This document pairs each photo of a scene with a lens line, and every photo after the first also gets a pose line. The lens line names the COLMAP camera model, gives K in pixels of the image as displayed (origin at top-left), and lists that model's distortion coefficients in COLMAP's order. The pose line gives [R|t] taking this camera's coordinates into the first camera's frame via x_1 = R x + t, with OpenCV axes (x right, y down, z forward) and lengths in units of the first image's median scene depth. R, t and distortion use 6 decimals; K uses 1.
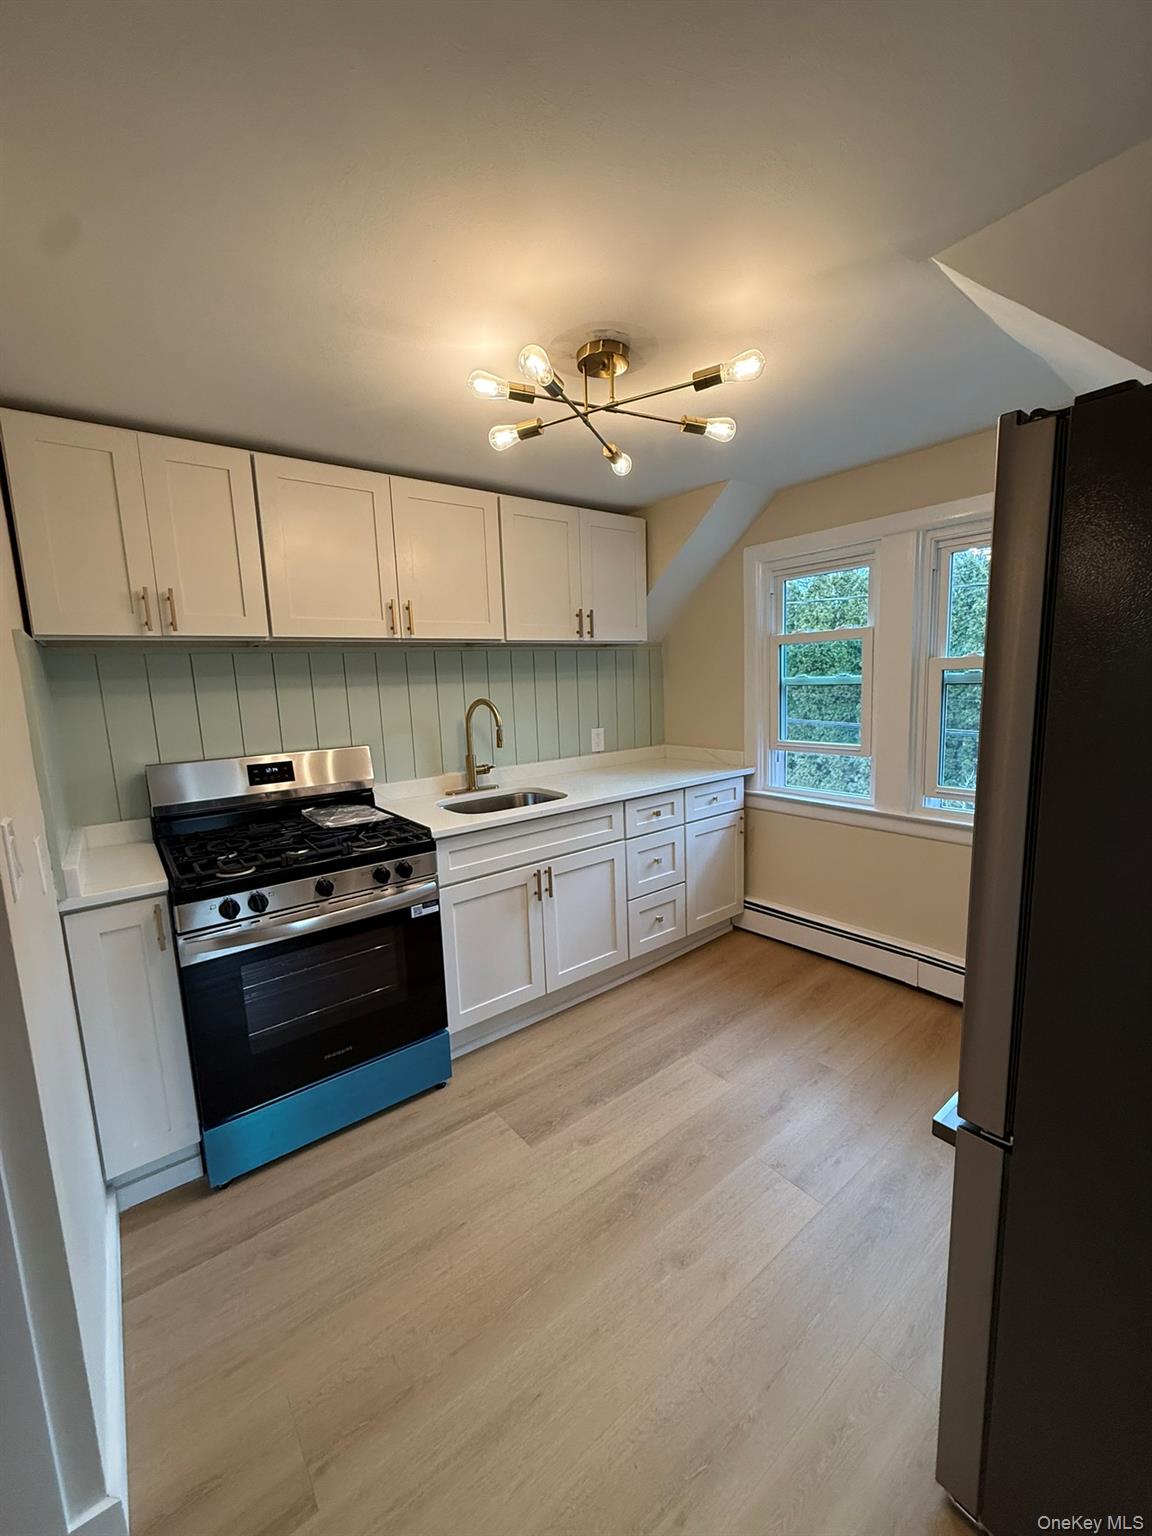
lens RADIAL K [[608.4, 0, 576.0], [0, 608.4, 768.0], [0, 0, 1]] dist [-0.008005, -0.000156]
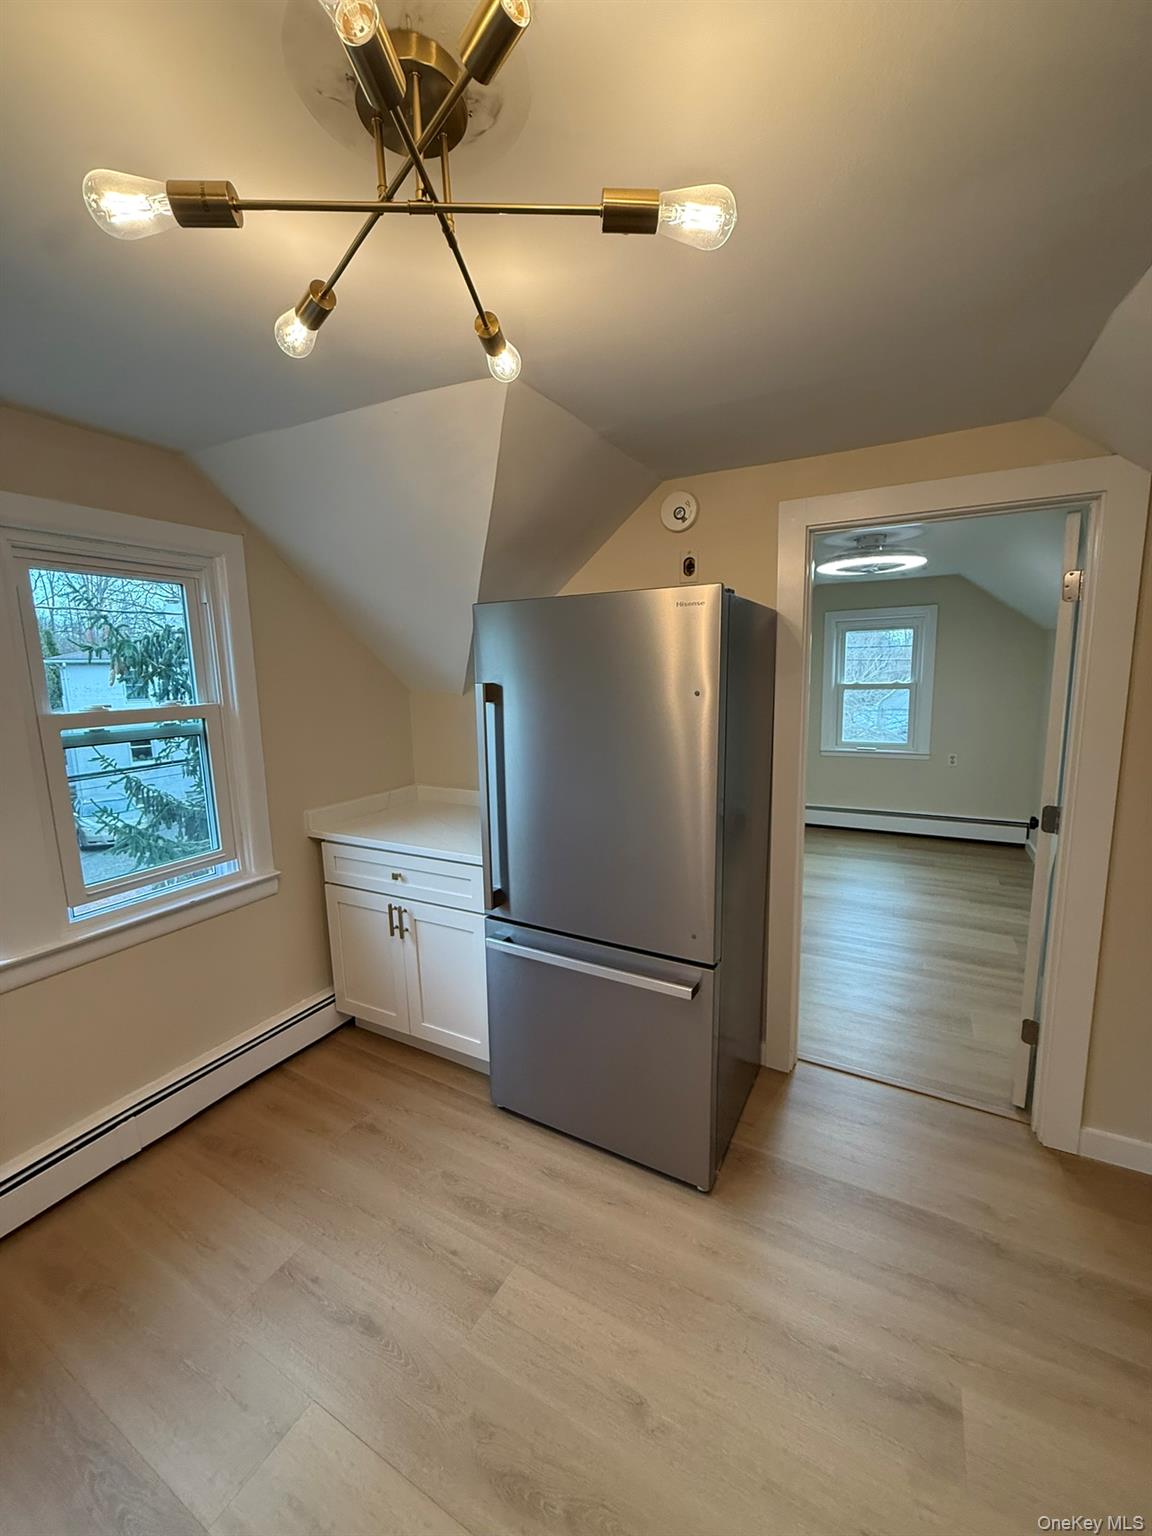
lens RADIAL K [[608.4, 0, 576.0], [0, 608.4, 768.0], [0, 0, 1]] dist [-0.008005, -0.000156]
pose [[-0.395000, -0.095551, 0.913699, -0.425825], [0.169637, 0.969887, 0.174763, -0.200541], [-0.902883, 0.224029, -0.366896, 1.040613]]
